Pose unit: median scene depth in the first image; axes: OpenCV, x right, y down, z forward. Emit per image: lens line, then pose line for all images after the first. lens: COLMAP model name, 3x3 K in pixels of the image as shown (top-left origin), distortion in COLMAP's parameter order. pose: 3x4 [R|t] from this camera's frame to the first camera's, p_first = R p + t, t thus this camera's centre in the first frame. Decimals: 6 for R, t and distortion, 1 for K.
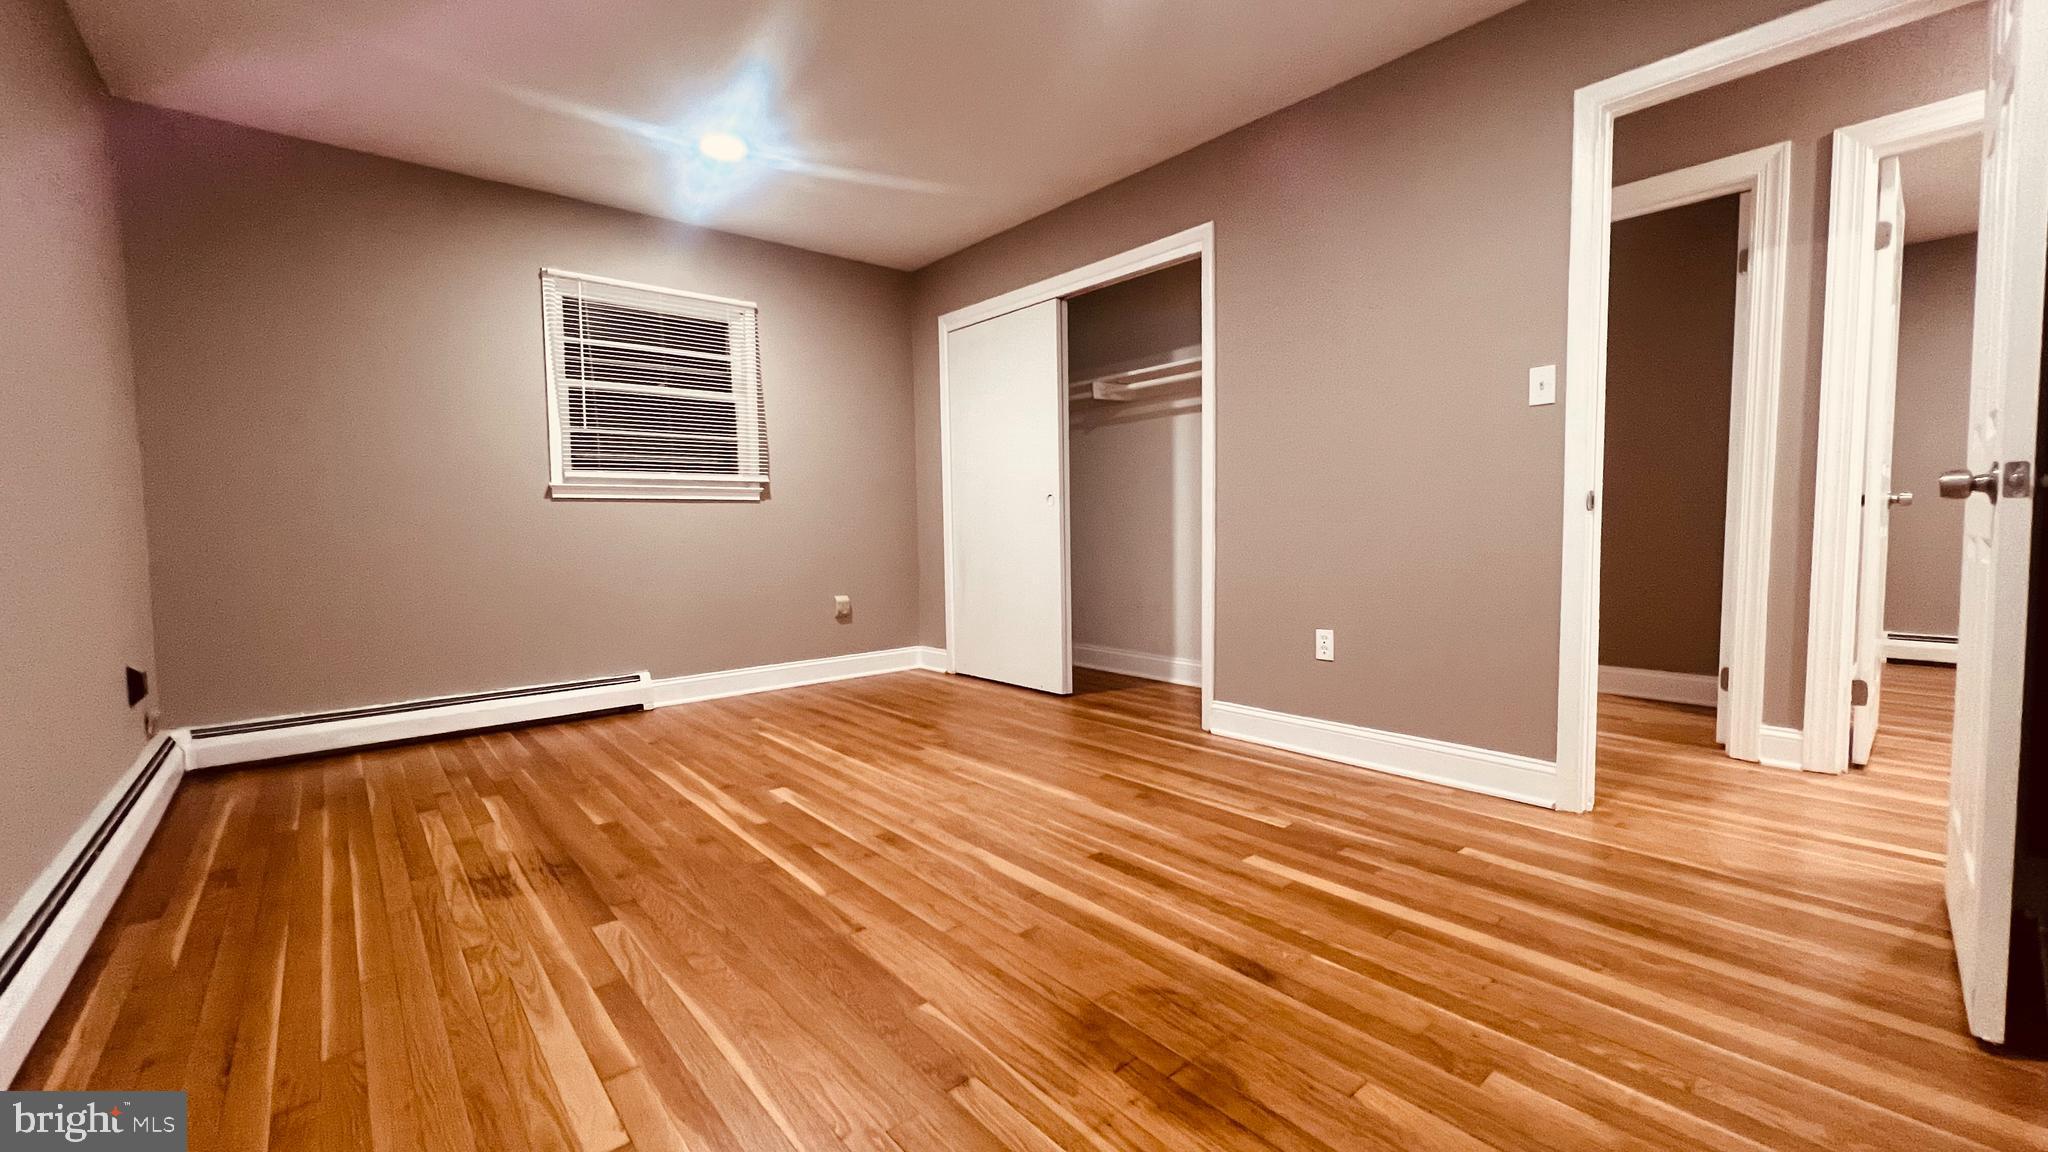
lens RADIAL K [[819.1, 0, 1017.5], [0, 819.1, 574.4], [0, 0, 1]] dist [-0.003368, 0.000703]
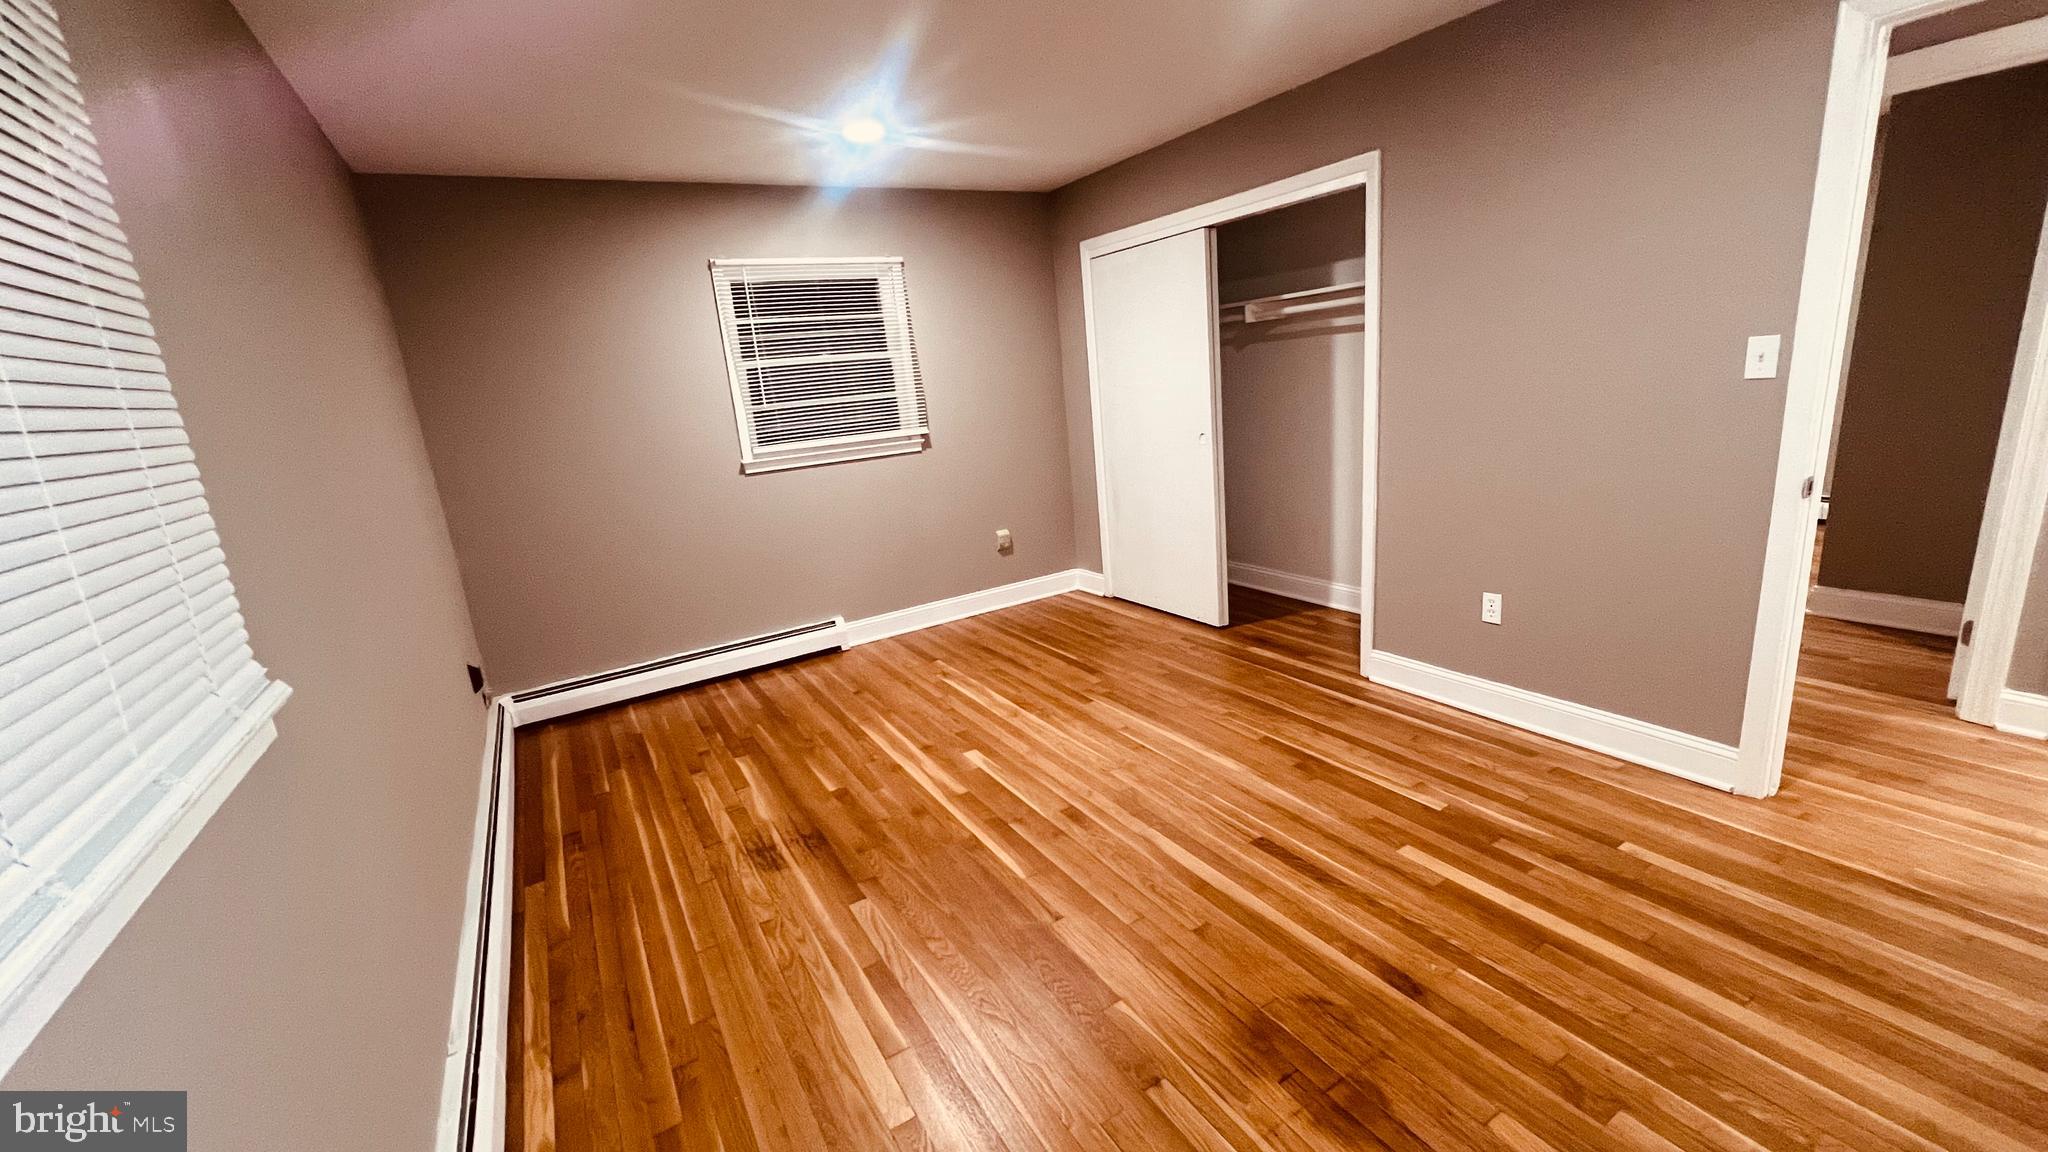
lens RADIAL K [[819.1, 0, 1016.2], [0, 819.1, 574.8], [0, 0, 1]] dist [-0.003368, 0.000703]
pose [[0.982930, -0.031332, -0.181290, -0.011939], [0.065362, 0.980579, 0.184913, -0.193426], [0.171975, -0.193606, 0.965889, -0.055826]]
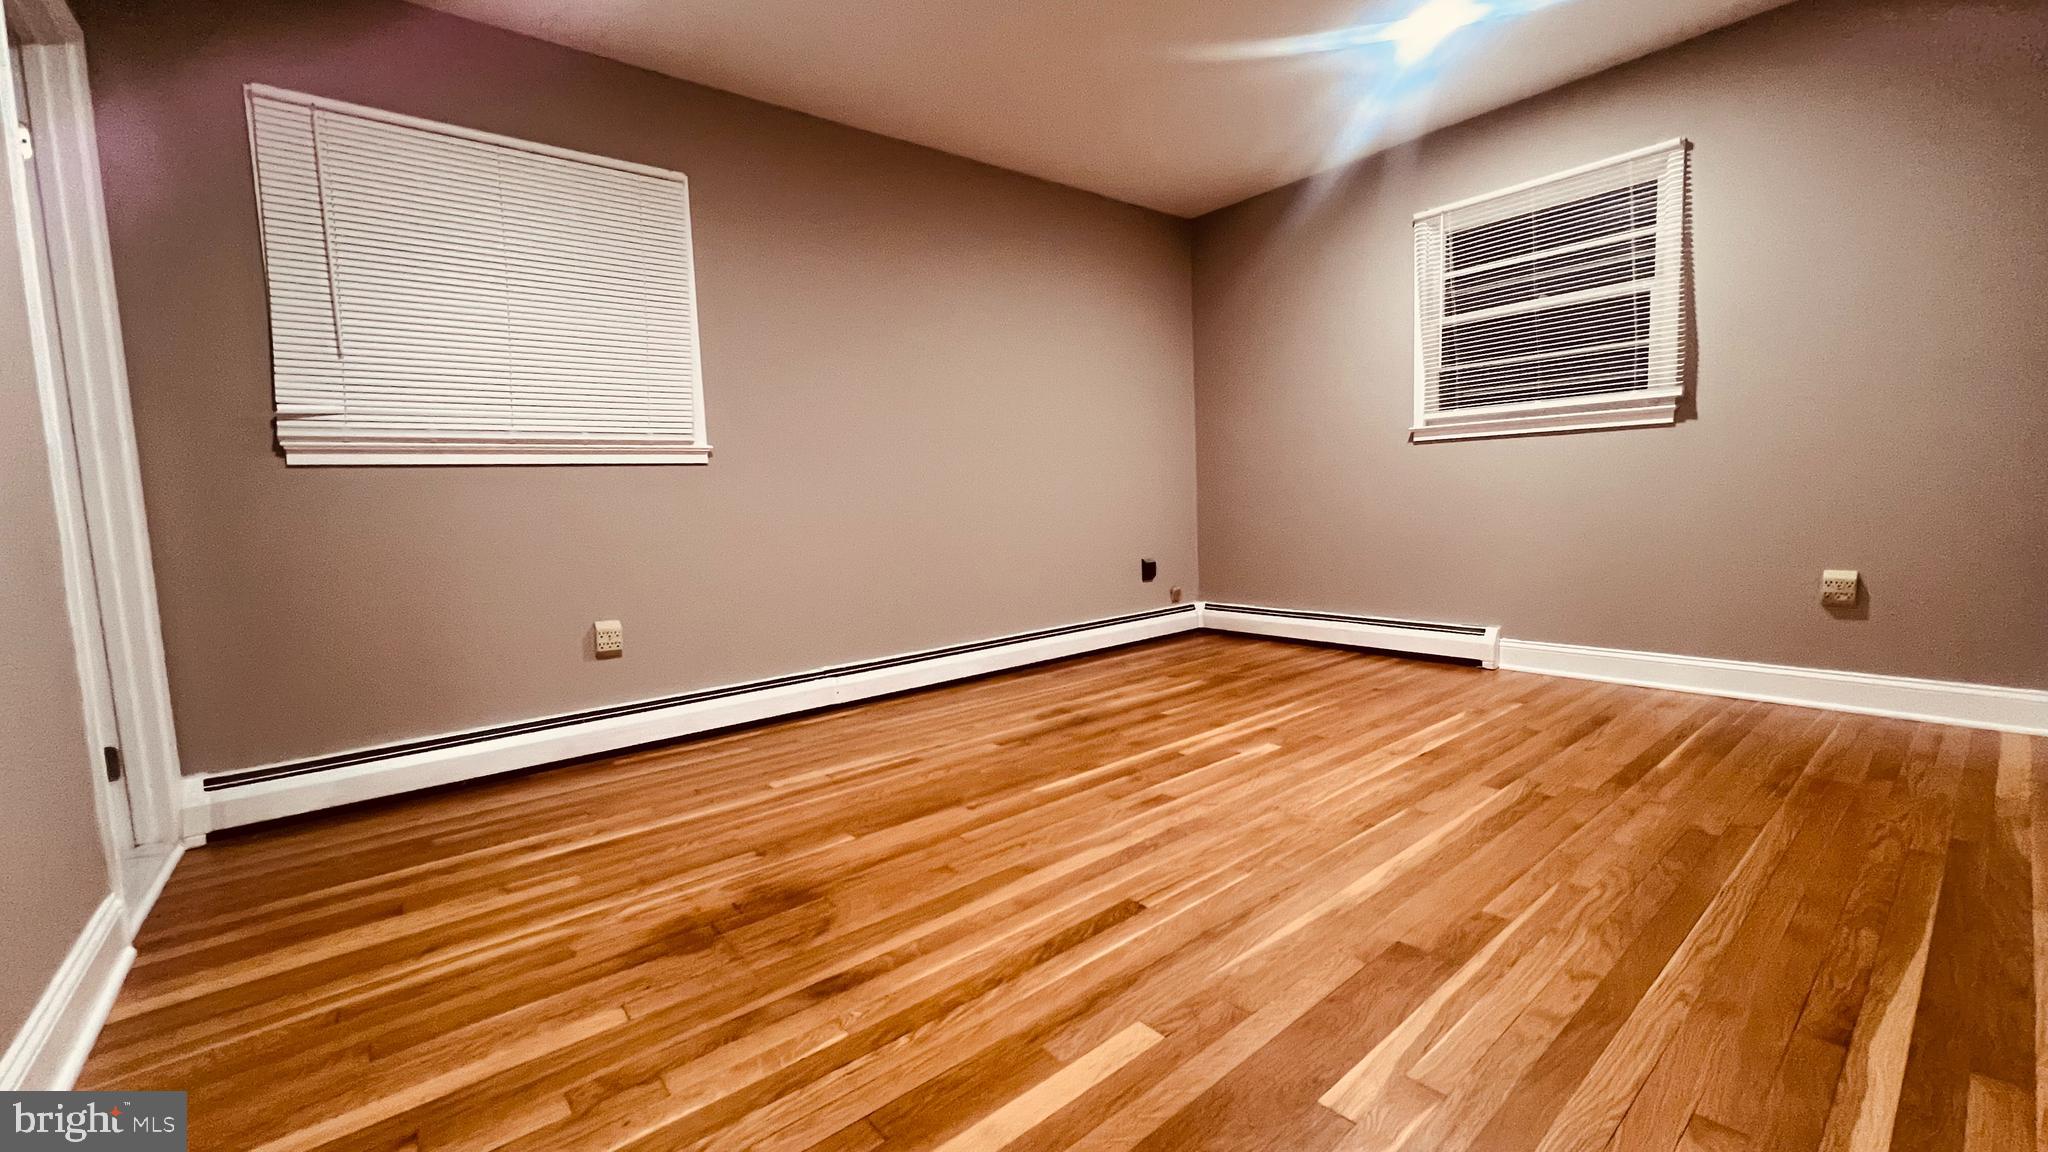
lens RADIAL K [[819.6, 0, 1012.3], [0, 819.6, 571.2], [0, 0, 1]] dist [-0.004680, 0.000938]
pose [[-0.020700, 0.105302, -0.994225, 0.666721], [-0.021279, 0.994166, 0.105739, -0.040419], [0.999559, 0.023345, -0.018339, 0.708221]]
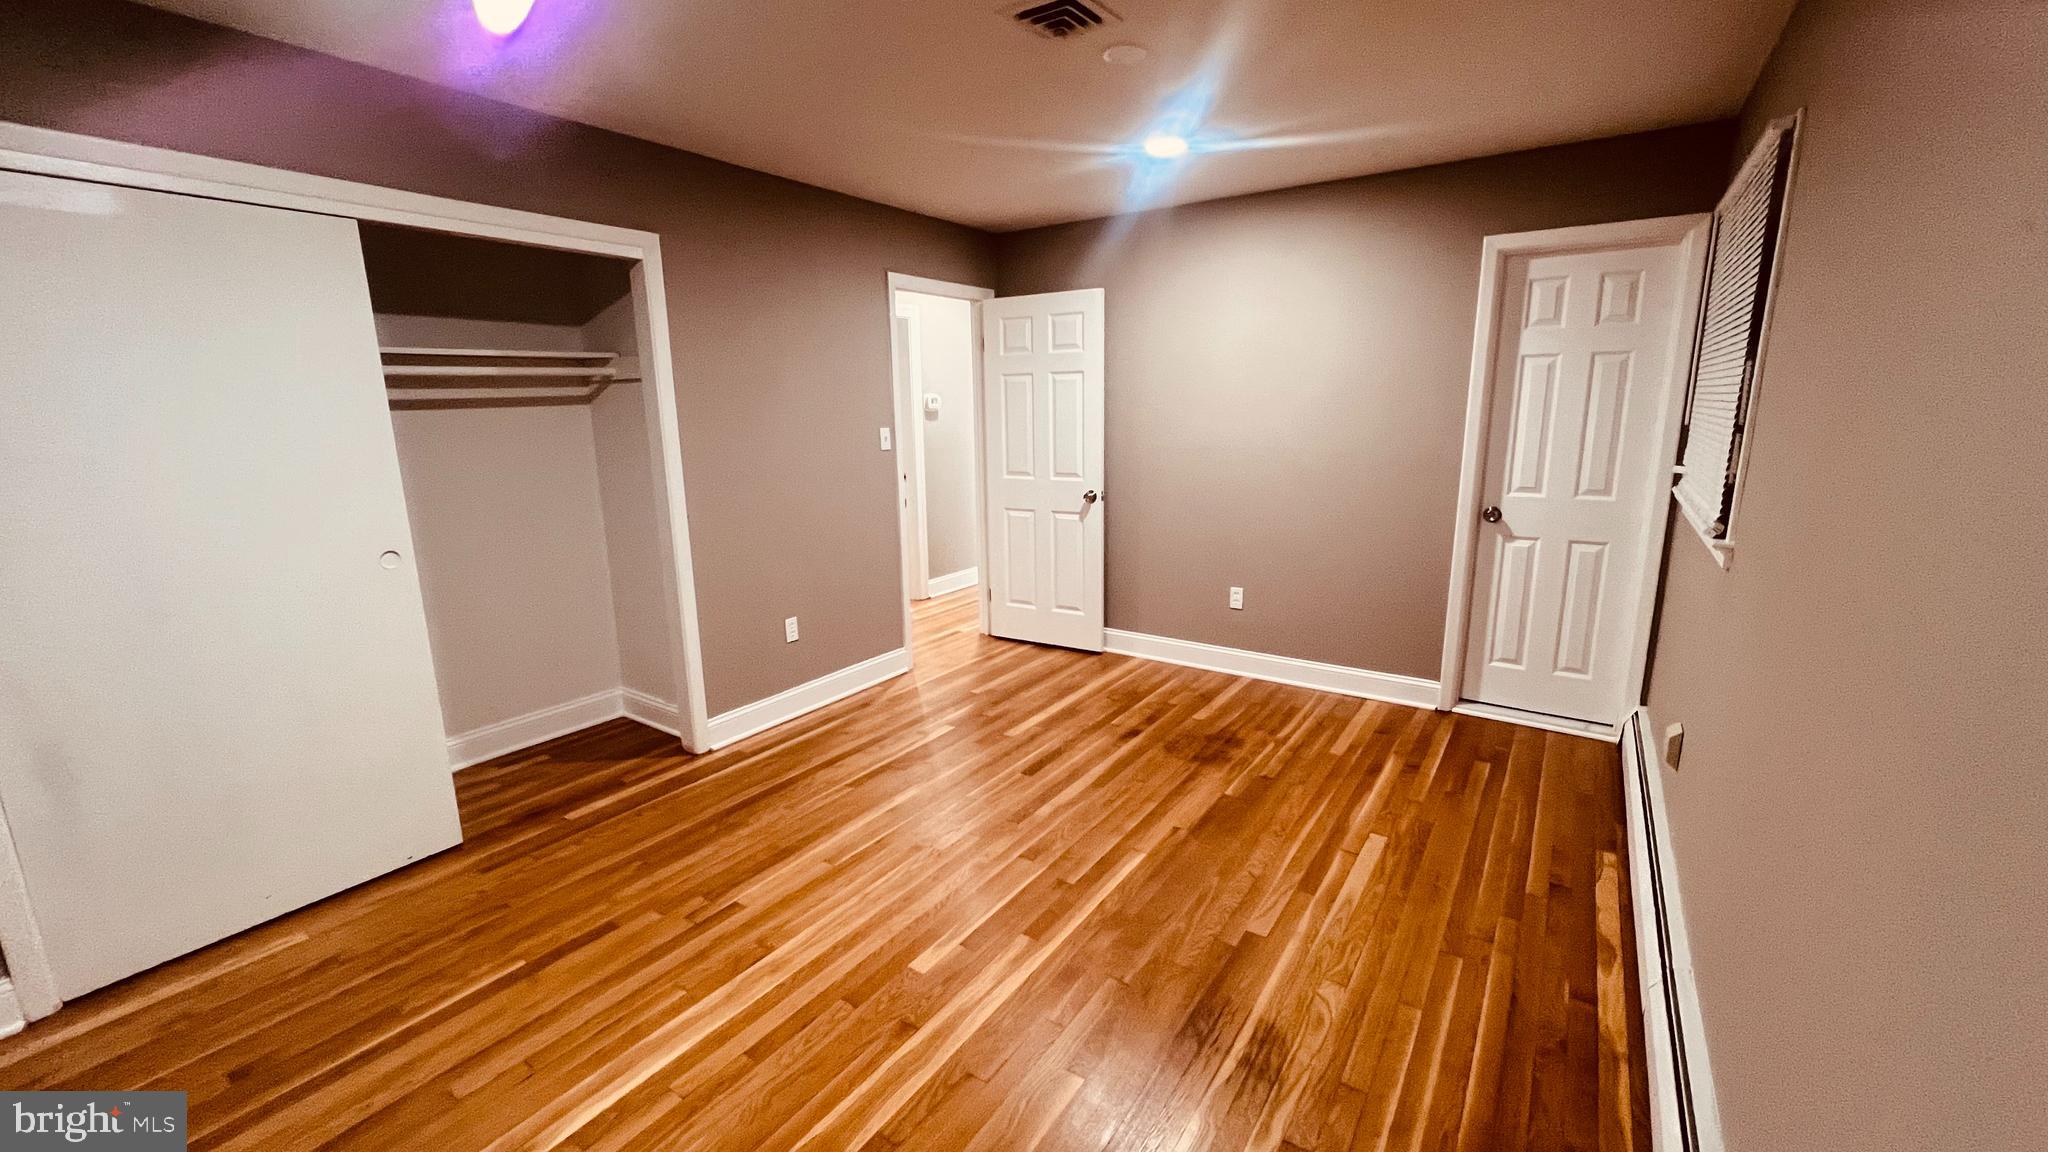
lens RADIAL K [[819.1, 0, 1023.2], [0, 819.1, 567.8], [0, 0, 1]] dist [-0.003368, 0.000703]
pose [[-0.267075, -0.172381, 0.948133, -0.995372], [0.076883, 0.976924, 0.199272, -0.255561], [-0.960604, 0.126116, -0.247659, 1.056158]]
